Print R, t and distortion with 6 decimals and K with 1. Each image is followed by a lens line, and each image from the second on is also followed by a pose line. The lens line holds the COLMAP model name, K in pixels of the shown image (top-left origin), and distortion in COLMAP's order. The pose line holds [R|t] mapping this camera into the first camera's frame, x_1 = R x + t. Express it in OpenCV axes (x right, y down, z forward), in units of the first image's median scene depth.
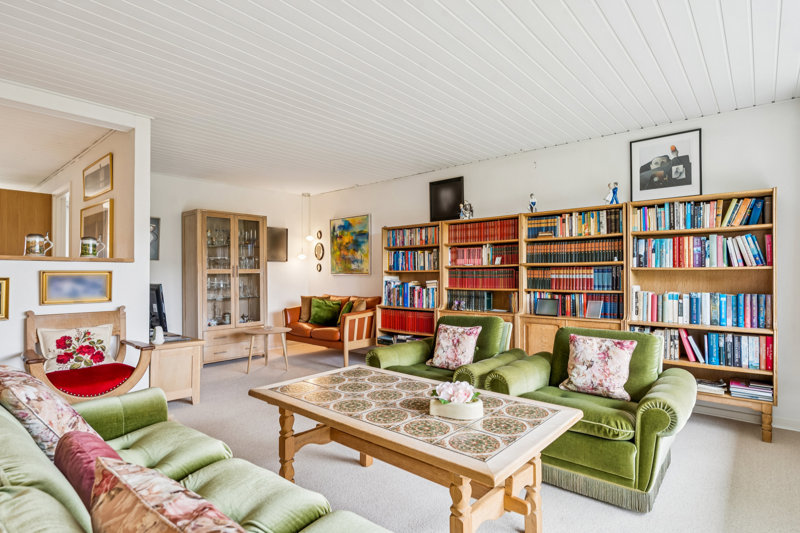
lens RADIAL K [[420.5, 0, 399.3], [0, 420.5, 272.7], [0, 0, 1]] dist [-0.005259, -0.000649]
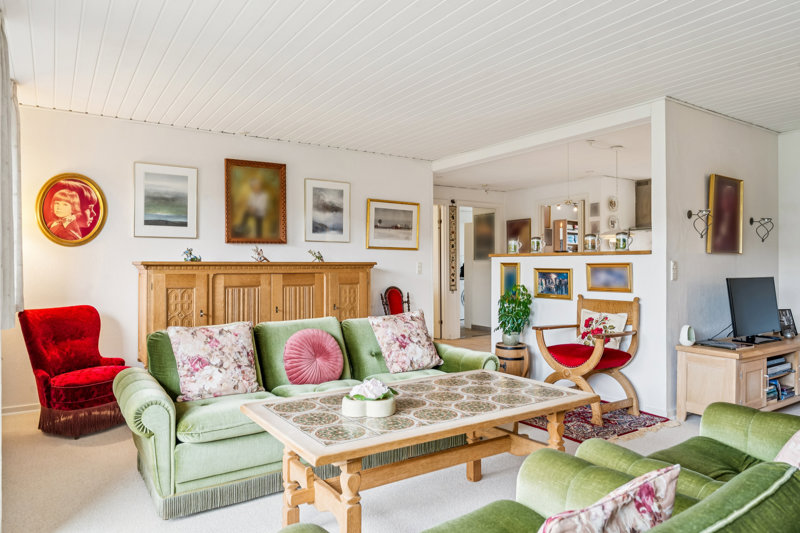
lens RADIAL K [[520.1, 0, 399.7], [0, 520.1, 268.0], [0, 0, 1]] dist [0.003495, 0.000173]
pose [[-0.265777, 0.005925, -0.964016, 0.730543], [0.002889, 0.999982, 0.005350, -0.000662], [0.964030, -0.001363, -0.265789, 0.802765]]
